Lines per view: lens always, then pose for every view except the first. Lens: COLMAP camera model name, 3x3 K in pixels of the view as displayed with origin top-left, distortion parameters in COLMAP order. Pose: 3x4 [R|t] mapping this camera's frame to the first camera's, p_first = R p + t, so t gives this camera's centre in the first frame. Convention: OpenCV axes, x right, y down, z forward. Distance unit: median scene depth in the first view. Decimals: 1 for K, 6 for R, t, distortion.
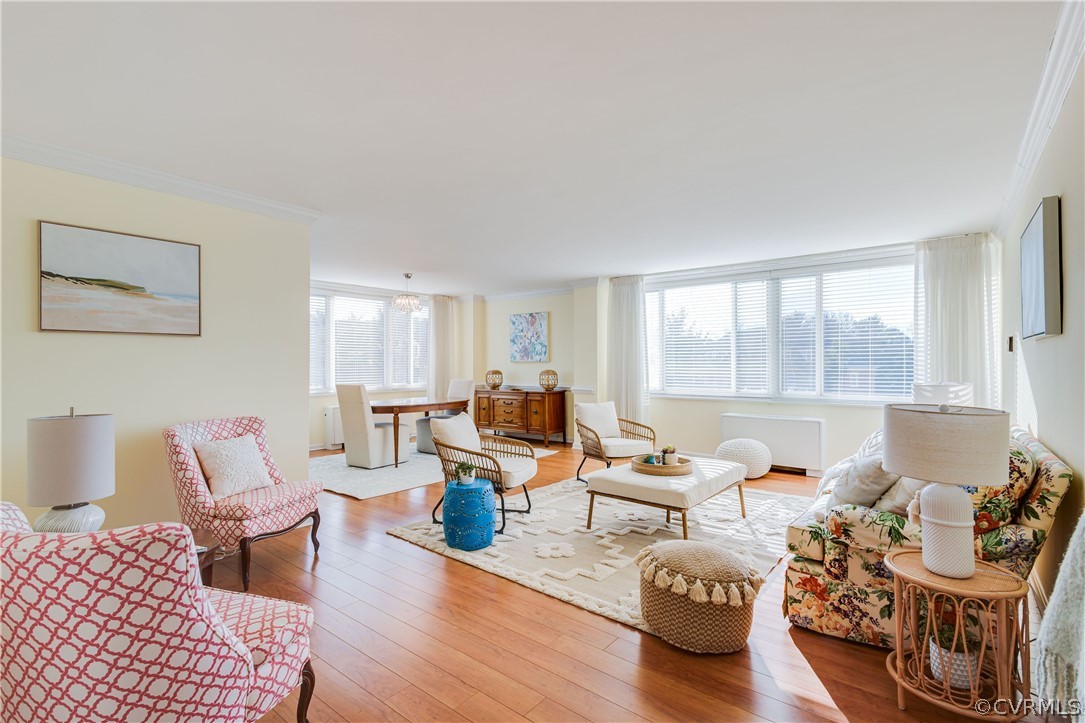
lens RADIAL K [[505.8, 0, 539.3], [0, 505.8, 359.3], [0, 0, 1]] dist [0.002748, 0.000707]
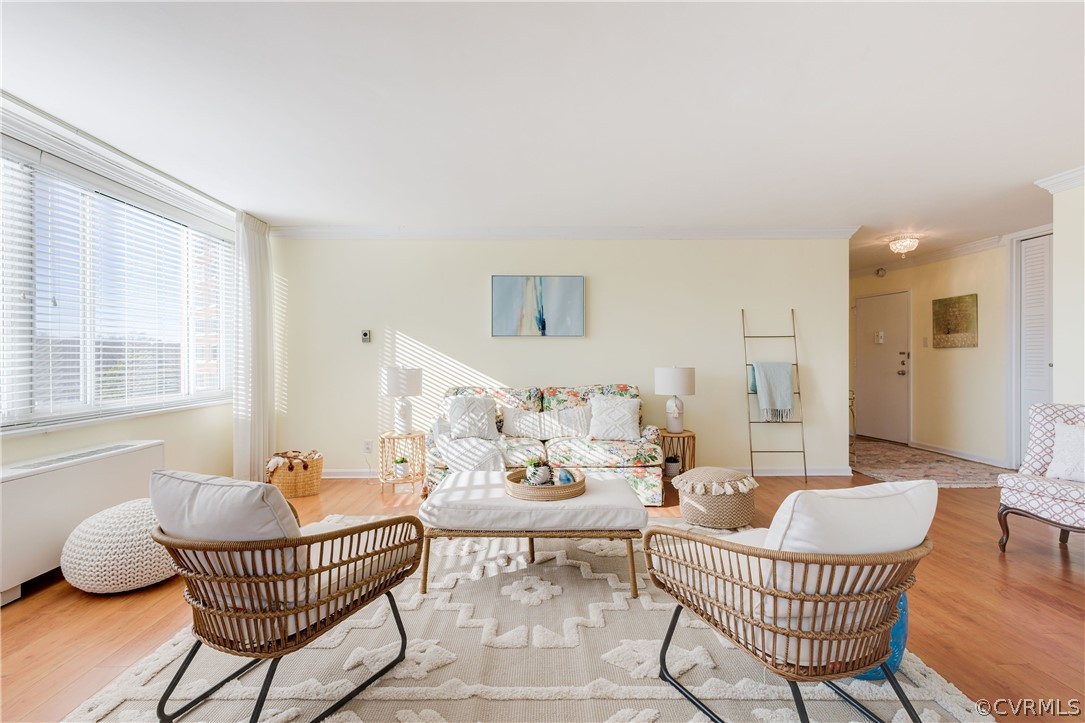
lens RADIAL K [[505.8, 0, 539.3], [0, 505.8, 359.3], [0, 0, 1]] dist [0.002748, 0.000707]
pose [[-0.652342, 0.000766, 0.757925, -0.252791], [-0.000706, 0.999998, -0.001619, 0.024051], [-0.757925, -0.001592, -0.652340, 1.203212]]
